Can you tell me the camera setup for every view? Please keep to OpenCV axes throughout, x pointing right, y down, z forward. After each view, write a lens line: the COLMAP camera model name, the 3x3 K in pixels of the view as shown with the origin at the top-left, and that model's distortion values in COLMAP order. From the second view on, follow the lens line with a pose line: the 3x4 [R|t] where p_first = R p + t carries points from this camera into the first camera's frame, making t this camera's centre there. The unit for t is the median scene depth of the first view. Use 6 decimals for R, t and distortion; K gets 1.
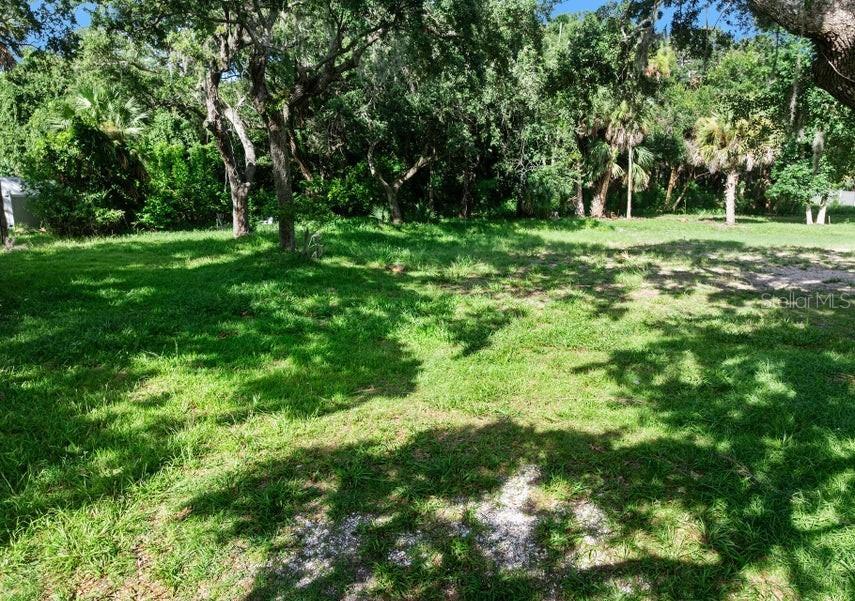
lens RADIAL K [[569.6, 0, 423.5], [0, 569.6, 313.8], [0, 0, 1]] dist [-0.048942, 0.056522]
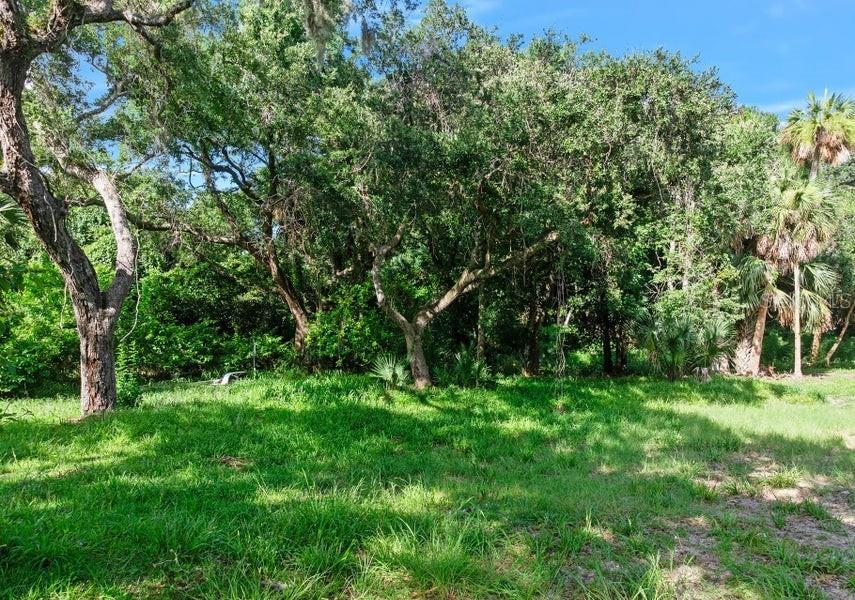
lens RADIAL K [[569.6, 0, 423.5], [0, 569.6, 313.3], [0, 0, 1]] dist [-0.048942, 0.056522]
pose [[0.997003, -0.002390, -0.077323, -0.001170], [-0.017942, 0.965124, -0.261176, -0.081821], [0.075251, 0.261781, 0.962189, 0.433944]]
